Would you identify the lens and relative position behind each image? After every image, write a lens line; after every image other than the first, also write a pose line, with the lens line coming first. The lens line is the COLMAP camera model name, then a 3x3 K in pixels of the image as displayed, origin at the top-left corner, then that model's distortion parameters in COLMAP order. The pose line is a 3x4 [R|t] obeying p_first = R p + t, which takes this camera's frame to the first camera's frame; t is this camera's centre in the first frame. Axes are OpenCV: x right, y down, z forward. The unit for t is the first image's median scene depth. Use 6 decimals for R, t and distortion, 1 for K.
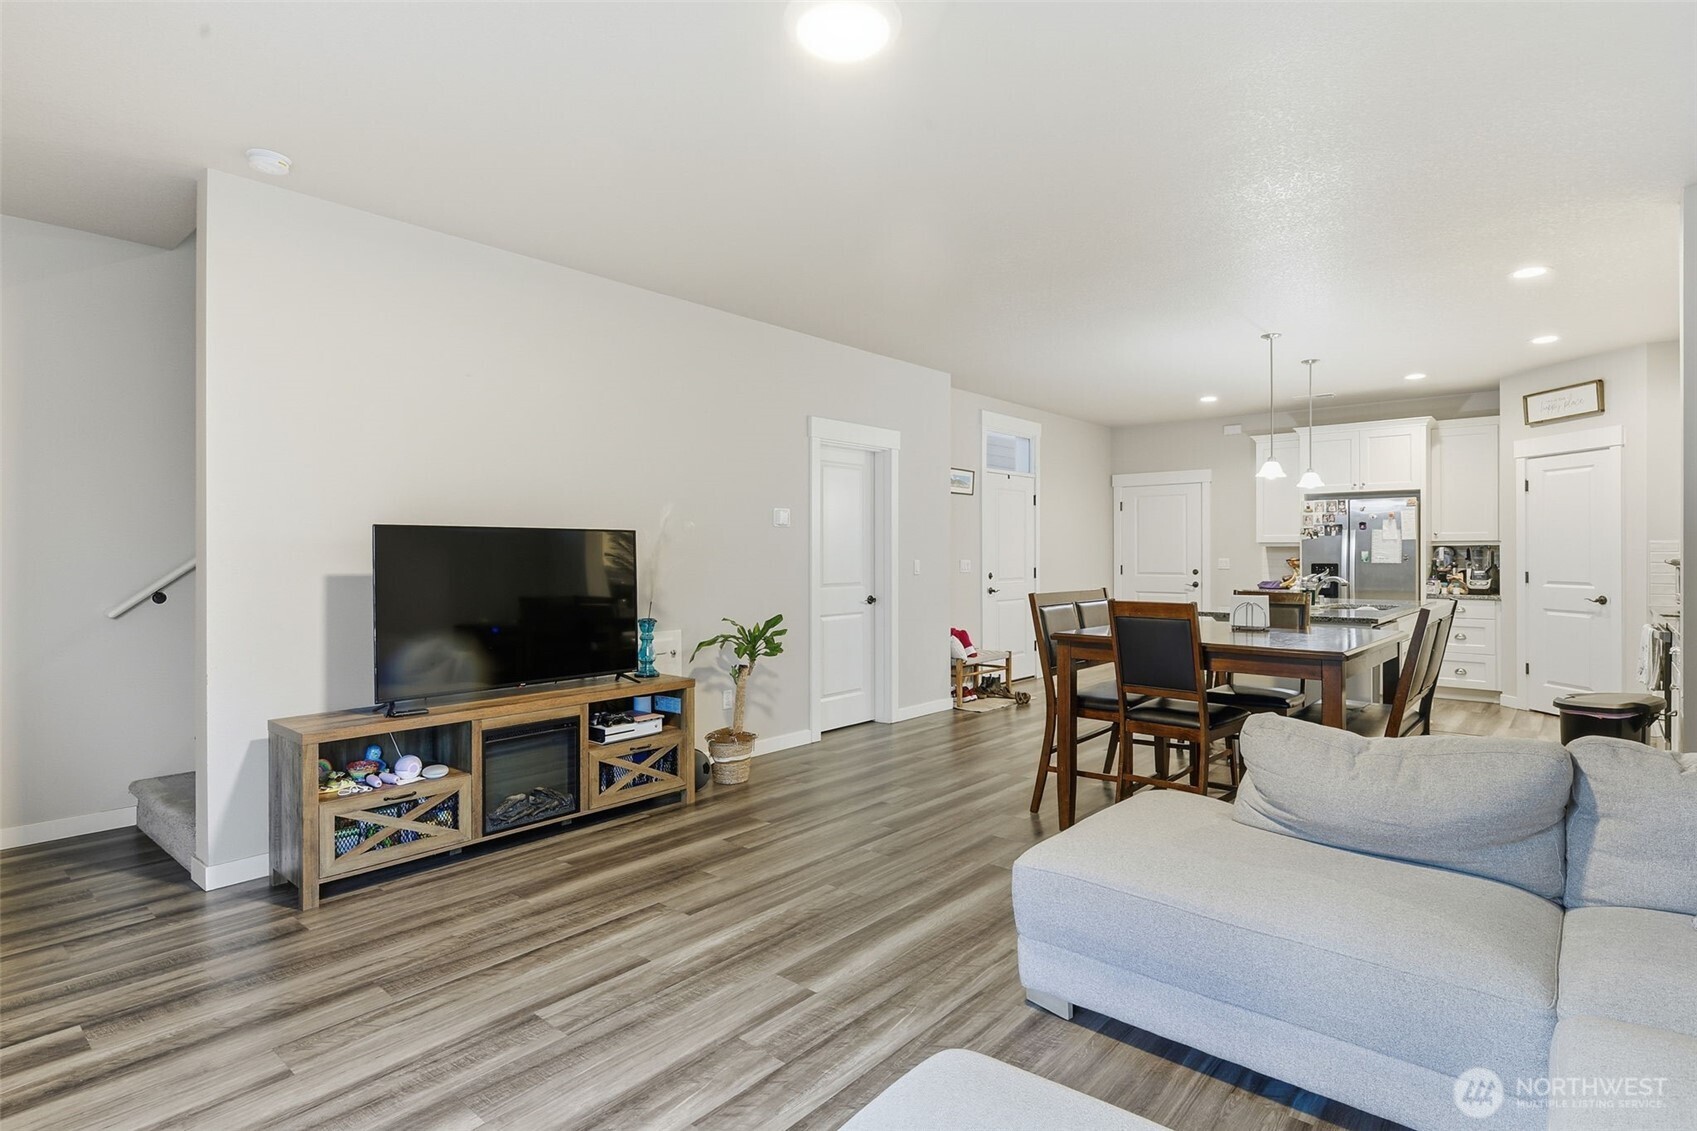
lens RADIAL K [[850.5, 0, 855.1], [0, 850.5, 558.0], [0, 0, 1]] dist [-0.003964, -0.000561]
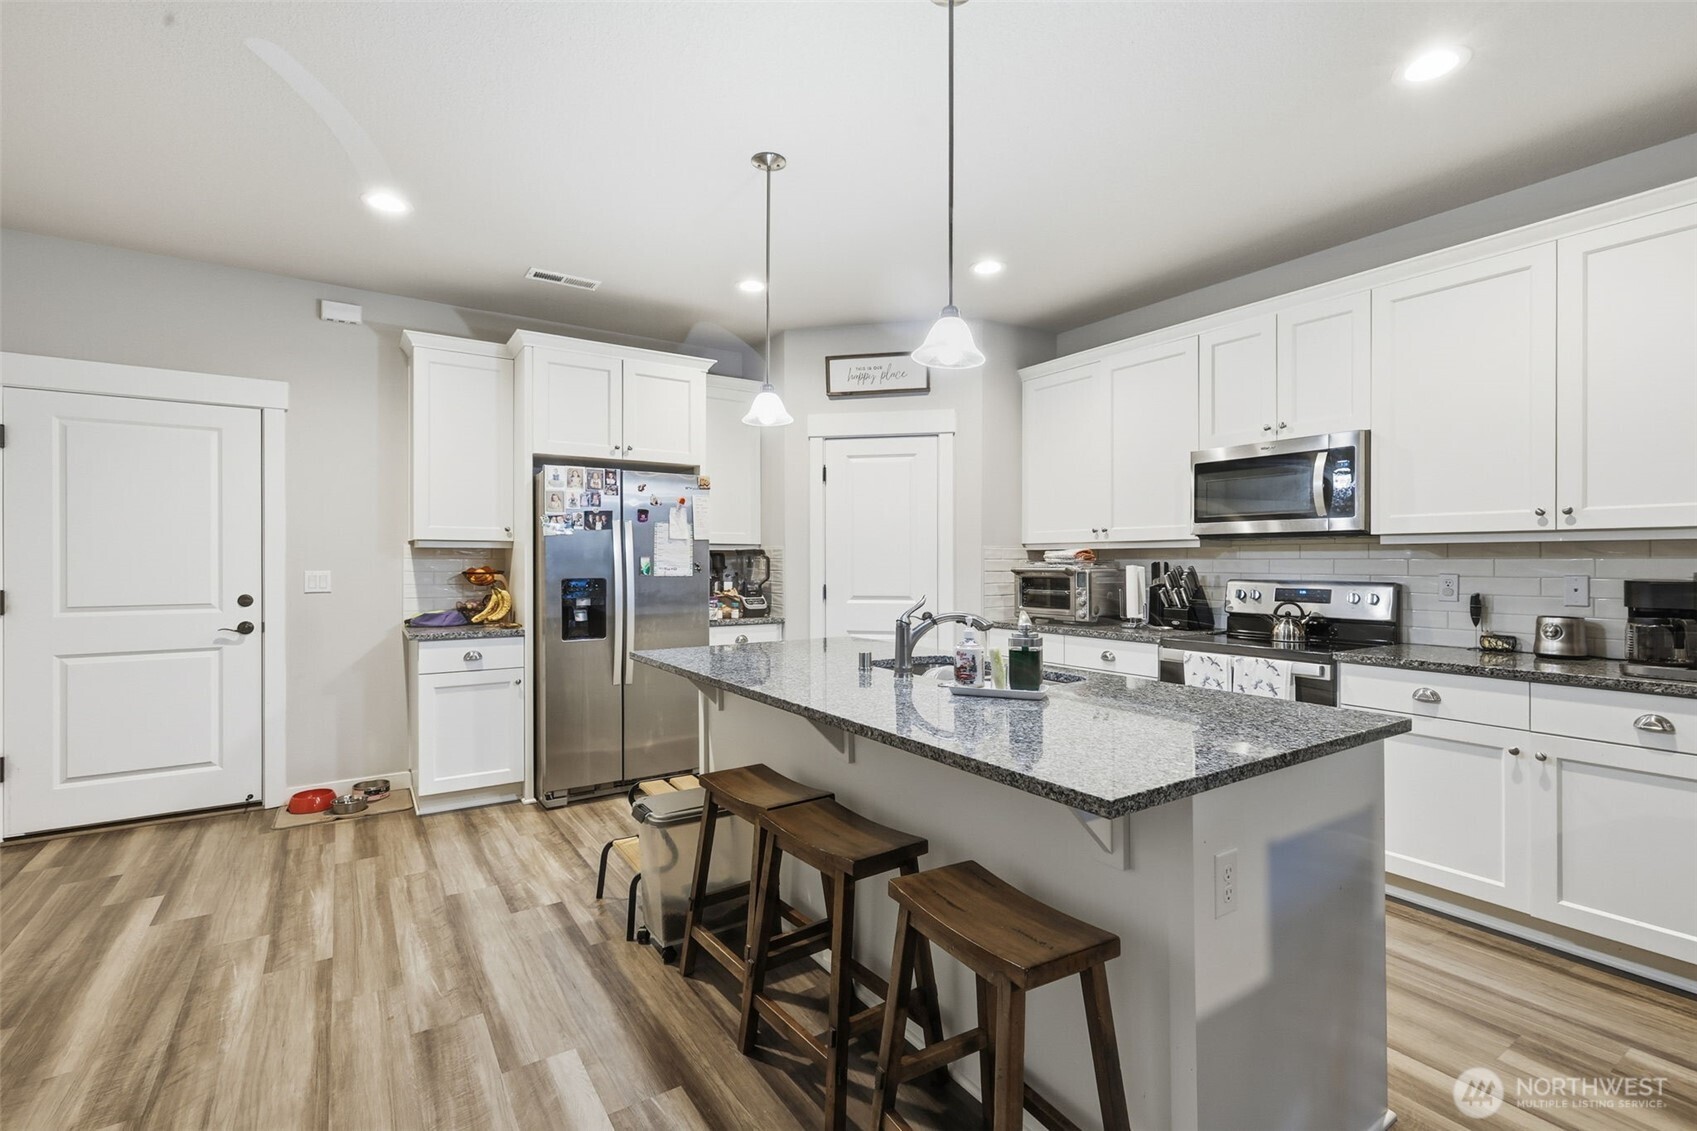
lens RADIAL K [[766.8, 0, 848.5], [0, 766.8, 565.5], [0, 0, 1]] dist [-0.000416, -0.000280]
pose [[0.267274, -0.003514, 0.963614, 0.109720], [0.004024, 0.999989, 0.002531, -0.003006], [-0.963612, 0.003201, 0.267286, 0.718617]]
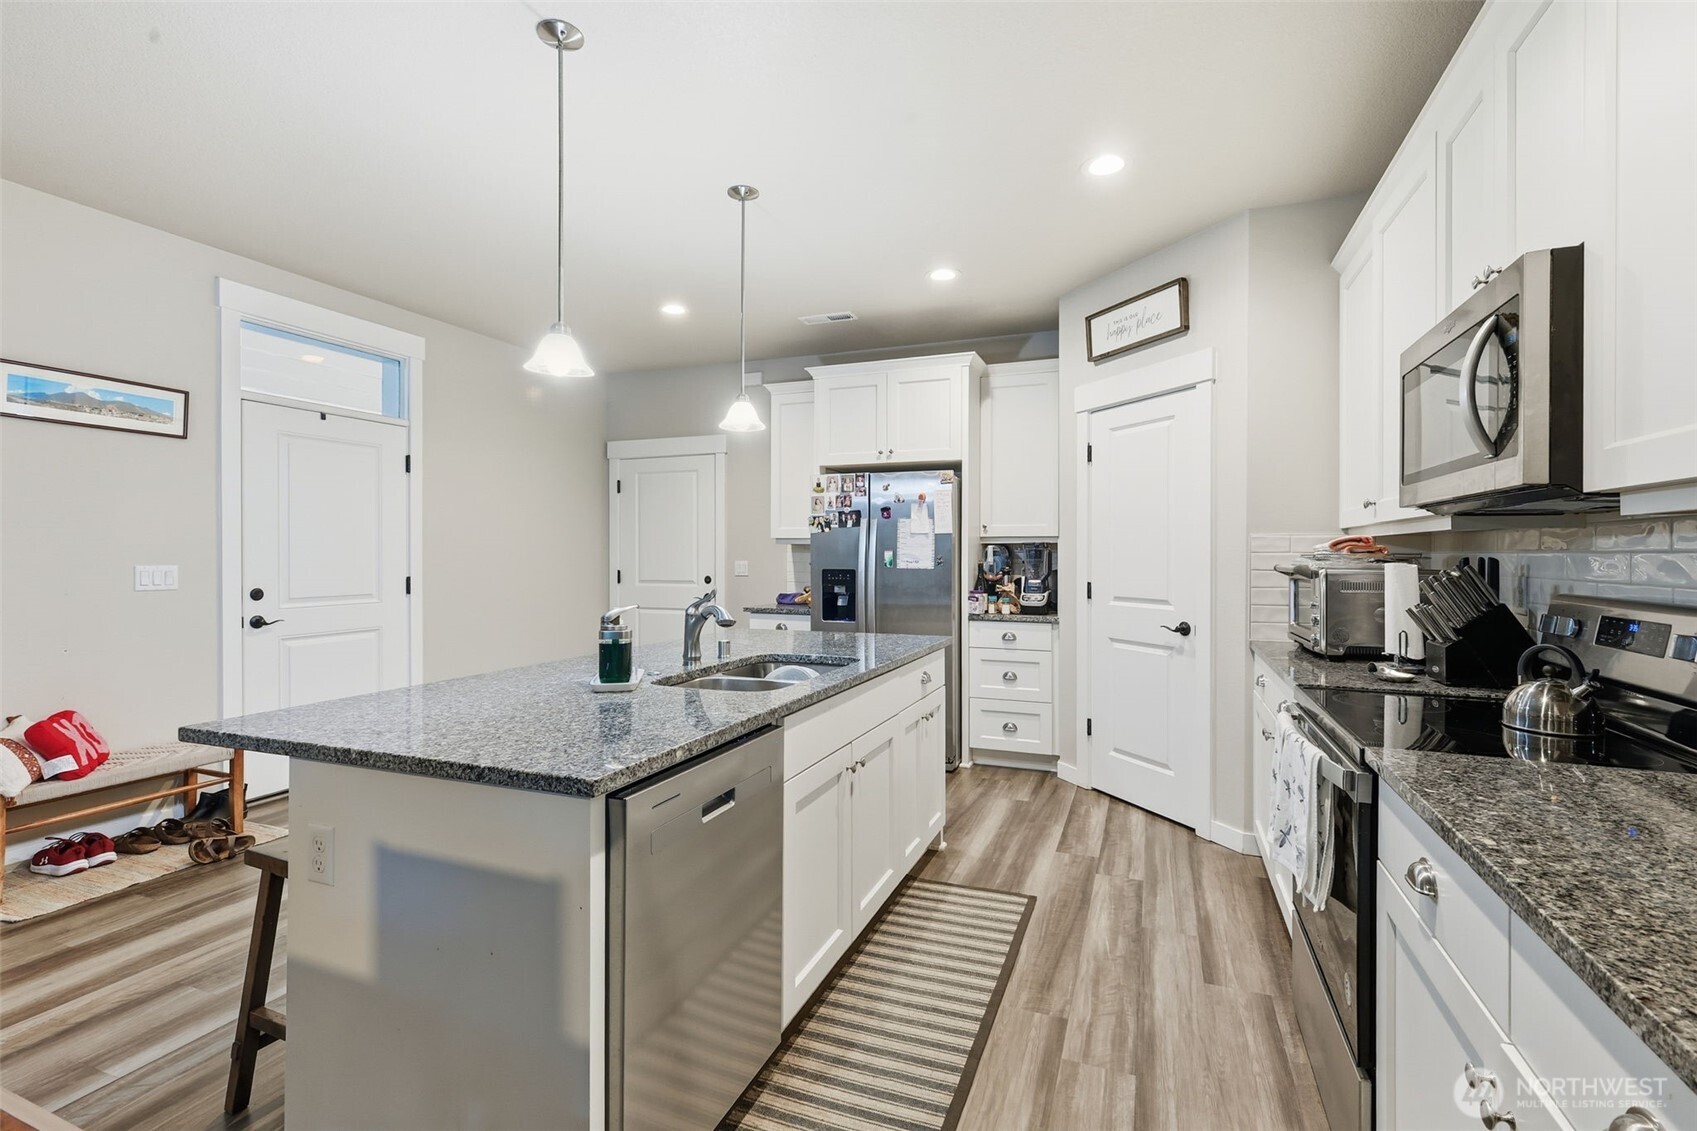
lens RADIAL K [[766.8, 0, 848.5], [0, 766.8, 565.5], [0, 0, 1]] dist [-0.000416, -0.000280]
pose [[0.943804, -0.002831, 0.330493, 0.375355], [-0.000656, 0.999945, 0.010437, -0.002907], [-0.330505, -0.010067, 0.943751, 0.447324]]
